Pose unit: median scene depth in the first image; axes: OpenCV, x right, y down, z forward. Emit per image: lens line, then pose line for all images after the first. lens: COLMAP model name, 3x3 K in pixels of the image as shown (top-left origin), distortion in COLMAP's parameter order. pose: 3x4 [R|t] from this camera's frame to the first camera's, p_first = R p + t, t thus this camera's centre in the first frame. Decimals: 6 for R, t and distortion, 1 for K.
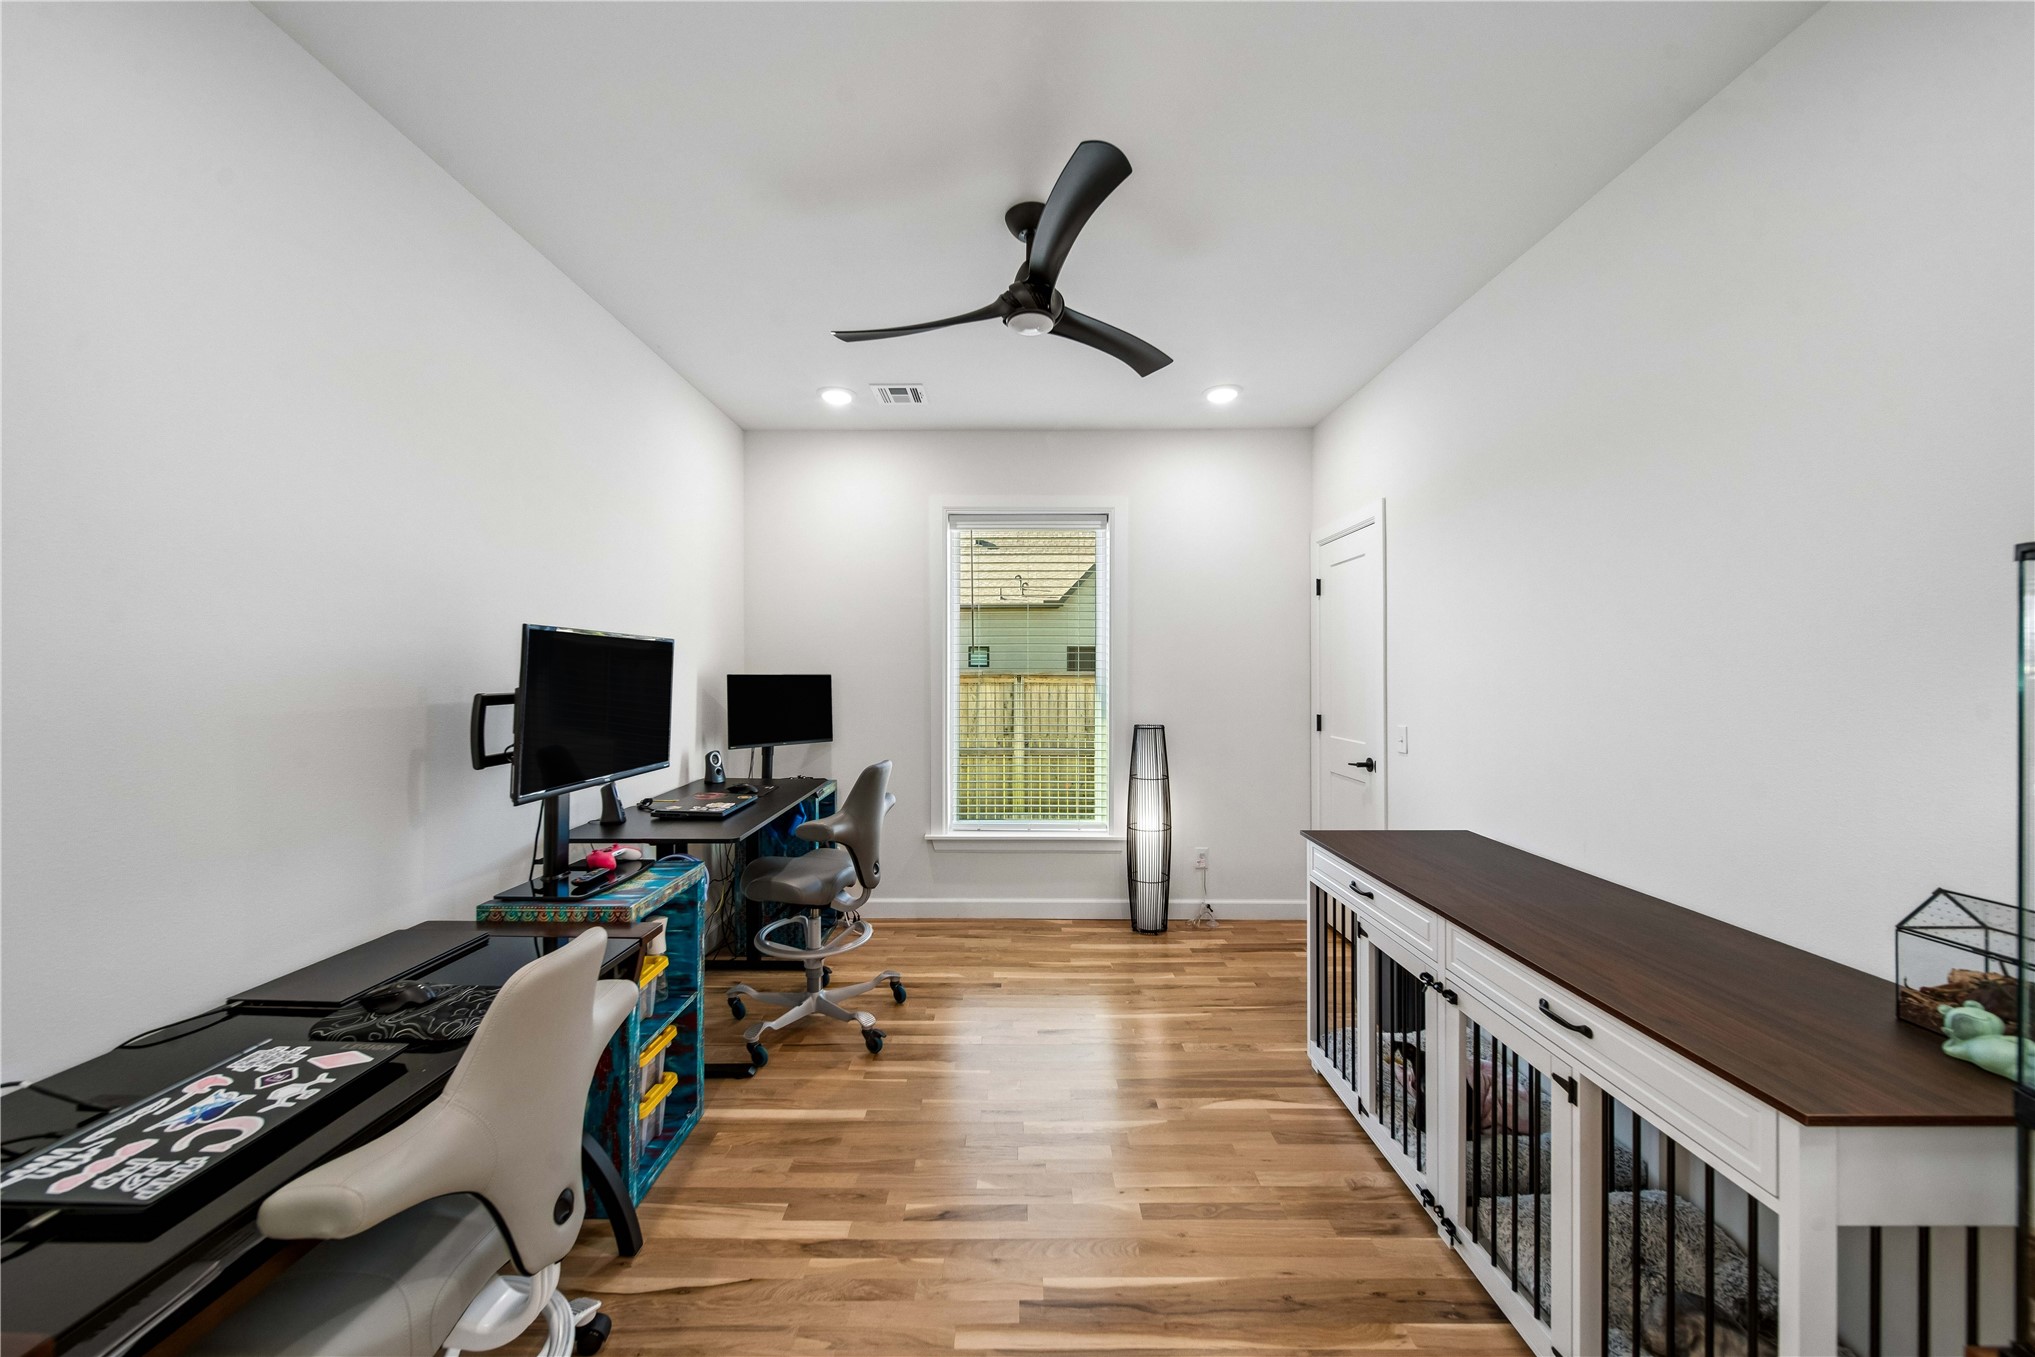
lens RADIAL K [[721.4, 0, 1001.3], [0, 721.4, 674.0], [0, 0, 1]] dist [0.001605, -0.000016]
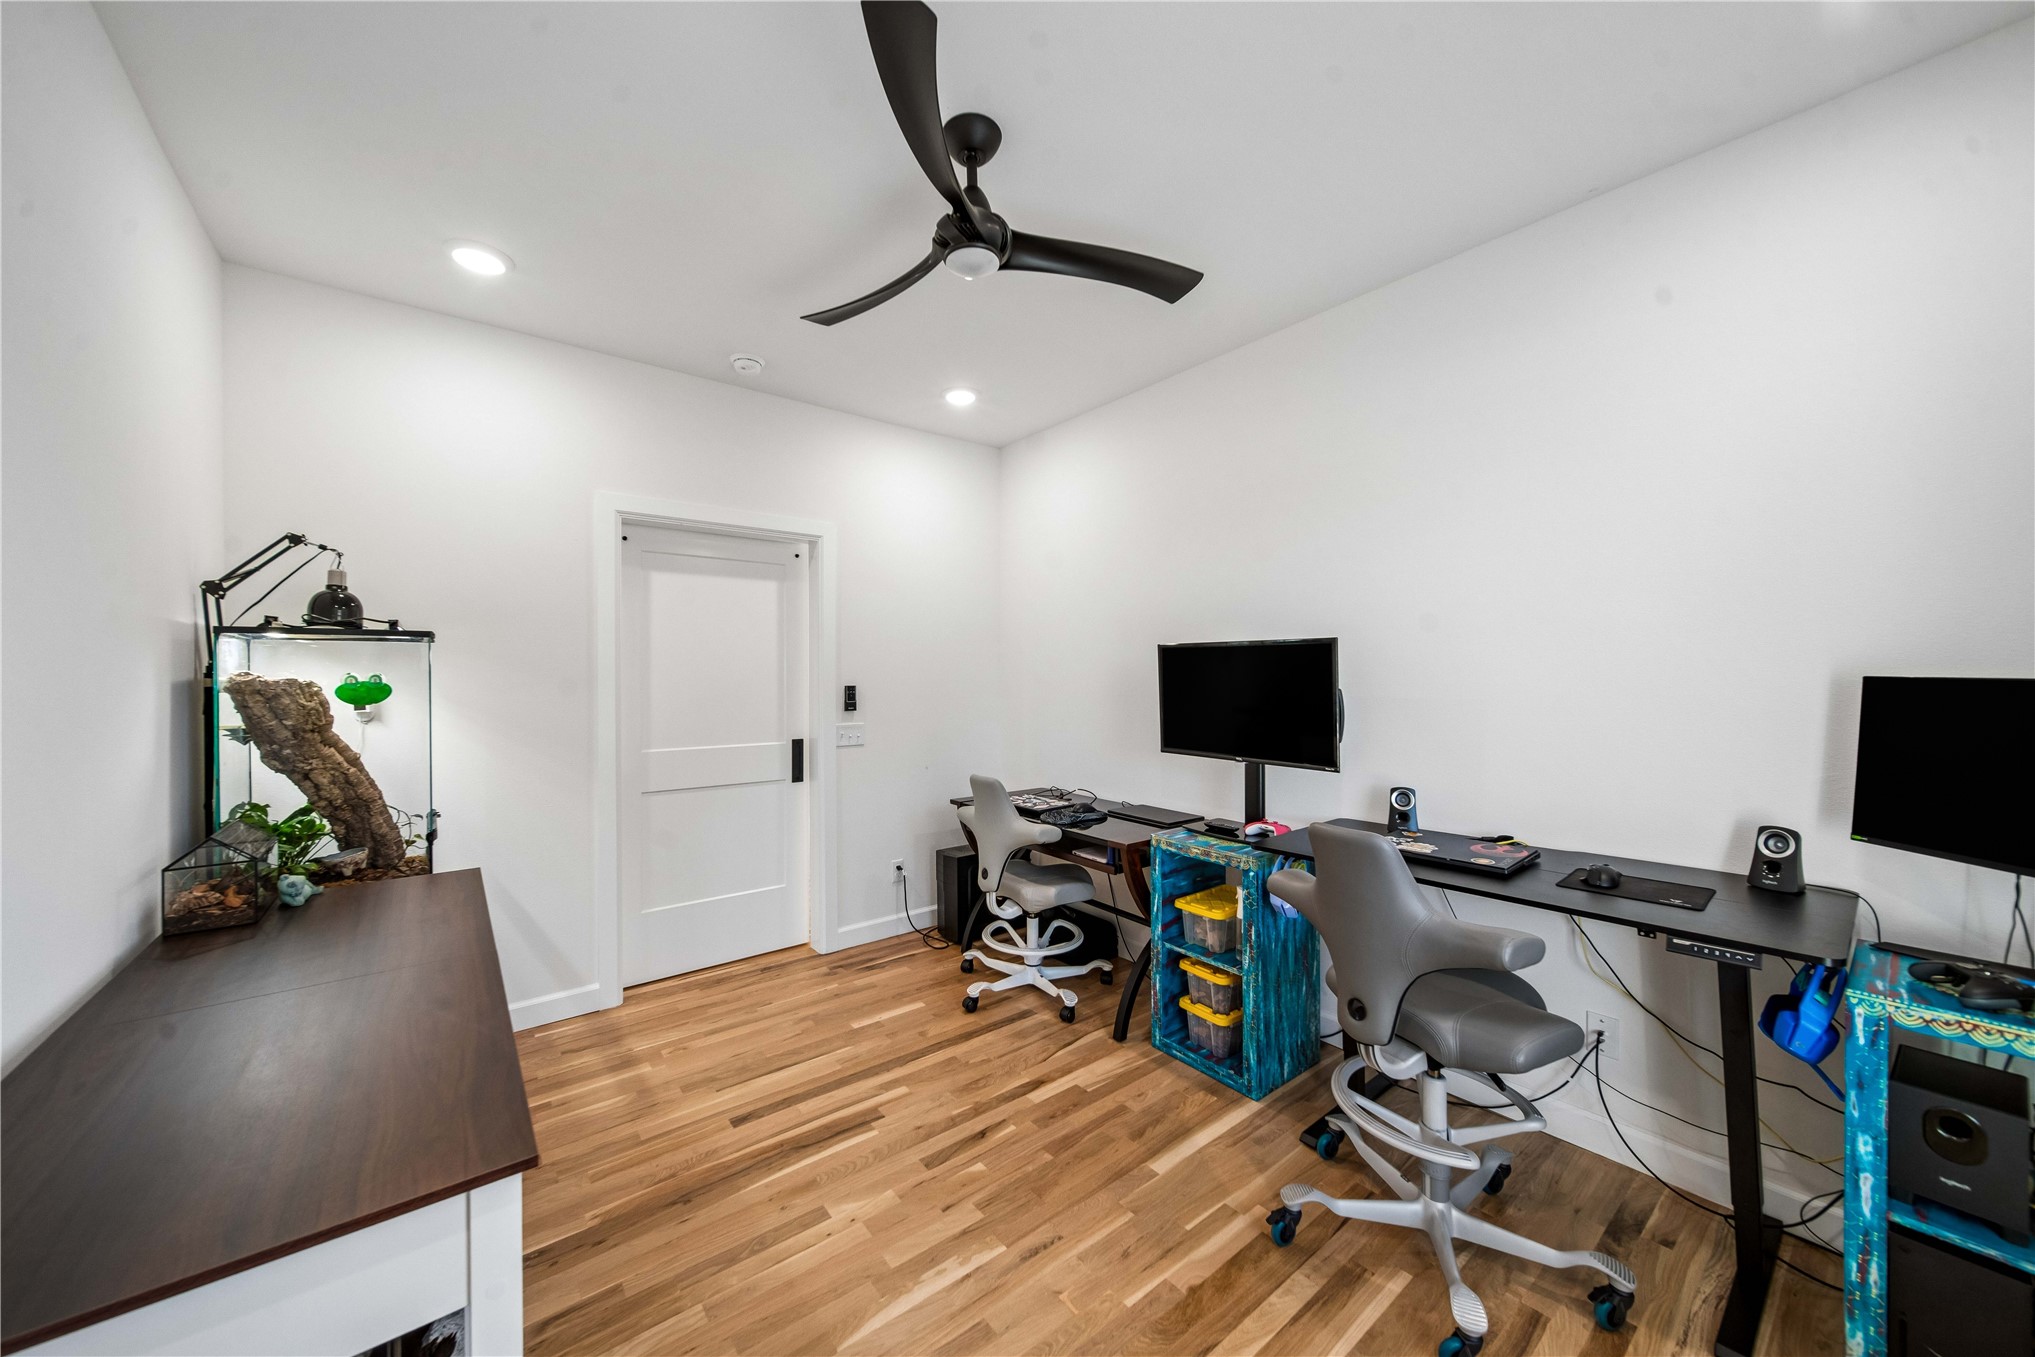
lens RADIAL K [[721.4, 0, 1001.3], [0, 721.4, 674.0], [0, 0, 1]] dist [0.001605, -0.000016]
pose [[-0.781425, 0.002476, -0.623994, 0.629263], [0.001697, 0.999997, 0.001843, -0.005552], [0.623997, 0.000381, -0.781427, 1.935126]]
